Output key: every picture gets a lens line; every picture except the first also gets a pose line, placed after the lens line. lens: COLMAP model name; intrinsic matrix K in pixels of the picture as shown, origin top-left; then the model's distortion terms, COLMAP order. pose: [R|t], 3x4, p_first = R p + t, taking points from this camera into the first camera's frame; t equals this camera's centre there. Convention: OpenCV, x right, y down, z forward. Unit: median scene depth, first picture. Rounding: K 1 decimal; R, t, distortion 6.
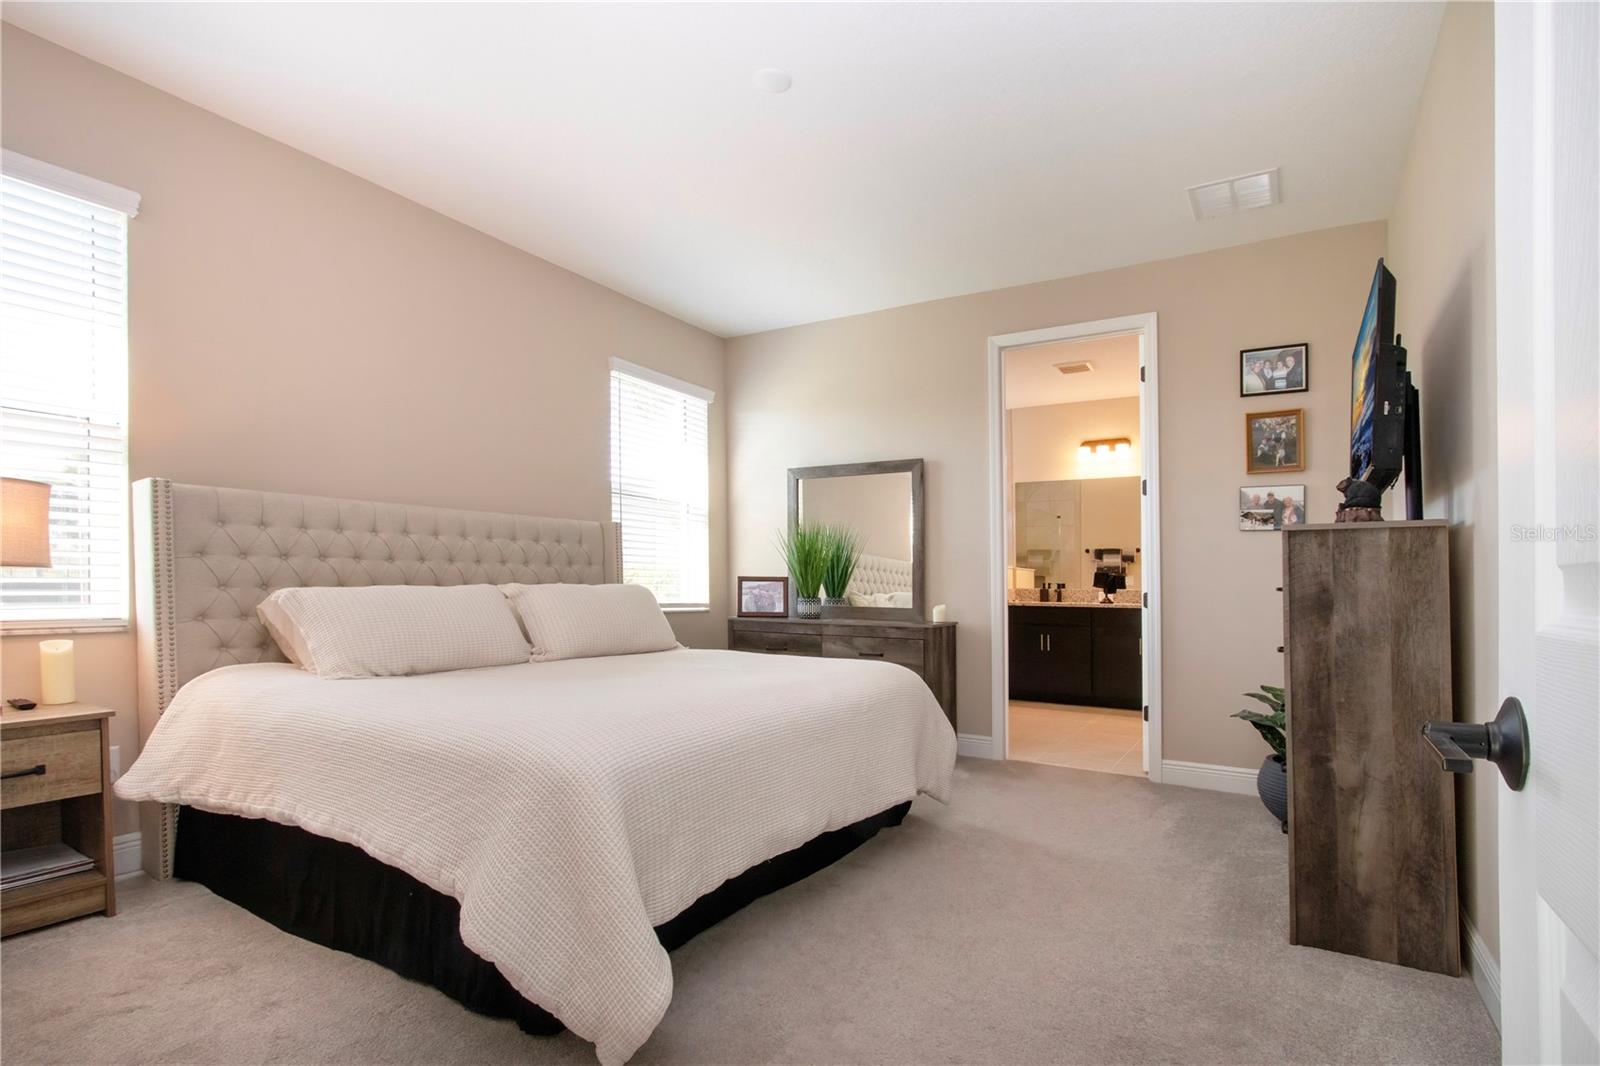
lens RADIAL K [[833.8, 0, 797.4], [0, 833.8, 518.4], [0, 0, 1]] dist [-0.002794, -0.000997]
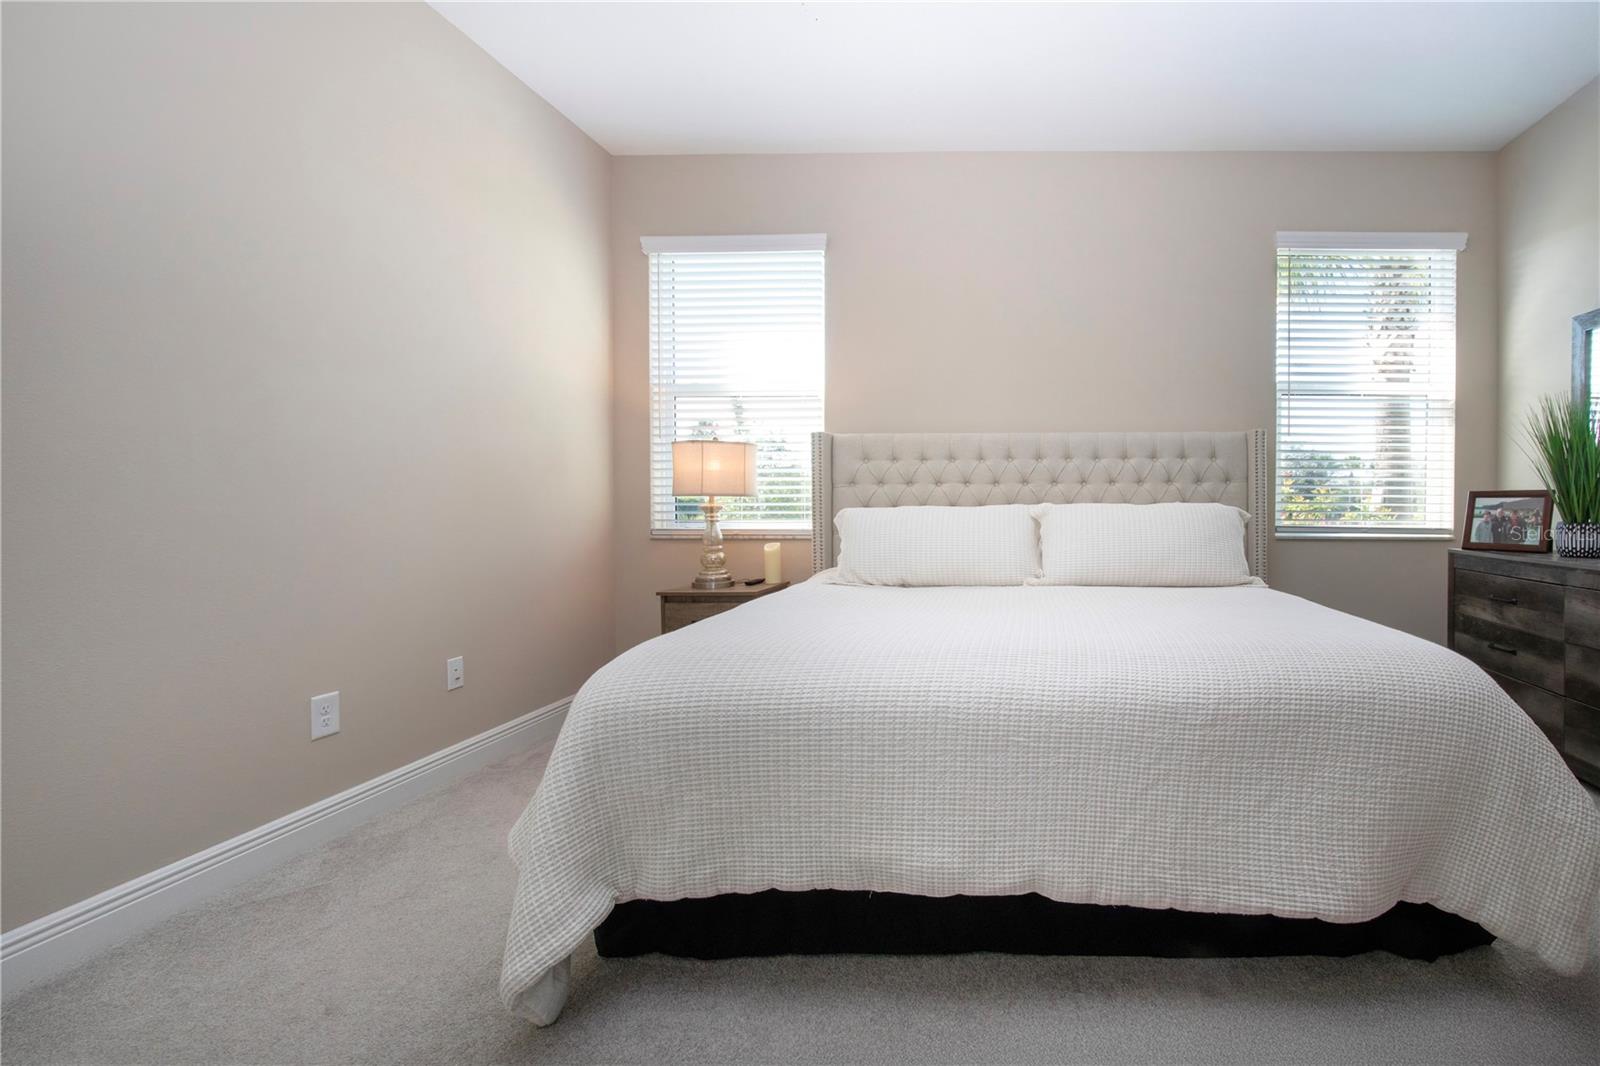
lens RADIAL K [[698.9, 0, 800.3], [0, 698.9, 502.2], [0, 0, 1]] dist [-0.020349, -0.000050]
pose [[0.483245, -0.009388, -0.875435, 0.180611], [0.074238, 0.996780, 0.030291, 0.023674], [0.872332, -0.079628, 0.482386, 0.276066]]
